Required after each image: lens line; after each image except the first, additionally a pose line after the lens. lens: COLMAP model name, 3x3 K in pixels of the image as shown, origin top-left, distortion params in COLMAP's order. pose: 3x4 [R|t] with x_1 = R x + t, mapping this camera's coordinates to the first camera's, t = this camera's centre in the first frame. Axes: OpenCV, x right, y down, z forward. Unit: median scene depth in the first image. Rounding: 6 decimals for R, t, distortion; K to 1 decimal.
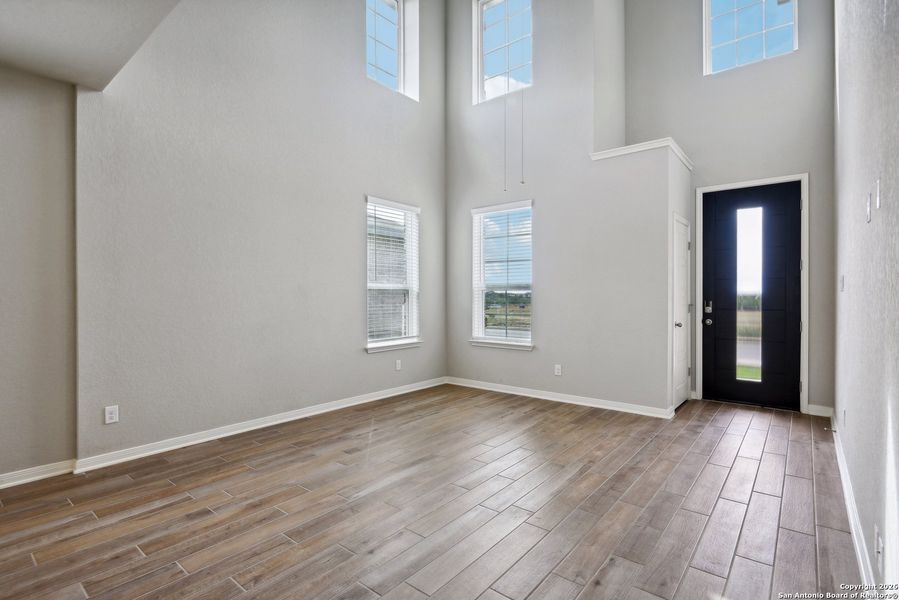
lens RADIAL K [[424.6, 0, 452.1], [0, 424.6, 298.0], [0, 0, 1]] dist [0.003224, -0.003563]
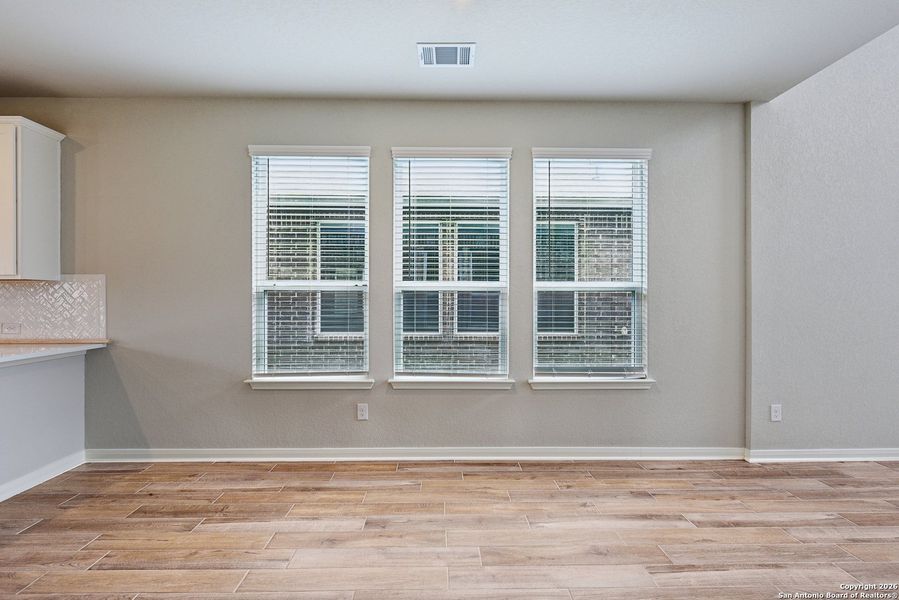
lens RADIAL K [[424.6, 0, 450.0], [0, 424.6, 298.9], [0, 0, 1]] dist [0.003224, -0.003563]
pose [[0.652027, 0.006711, -0.758166, -0.545204], [-0.005870, 0.999976, 0.003804, -0.000300], [0.758173, 0.001970, 0.652051, -0.270090]]
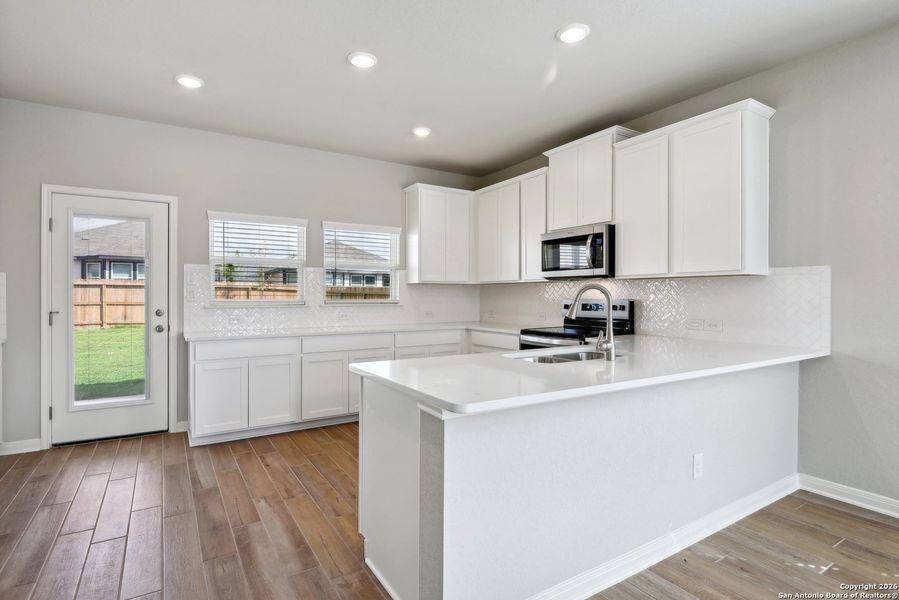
lens RADIAL K [[459.3, 0, 447.9], [0, 459.3, 300.2], [0, 0, 1]] dist [0.000898, -0.007658]
pose [[-0.310875, 0.012659, -0.950367, -0.785901], [-0.003937, 0.999886, 0.014607, 0.007567], [0.950443, 0.008282, -0.310790, -0.660129]]
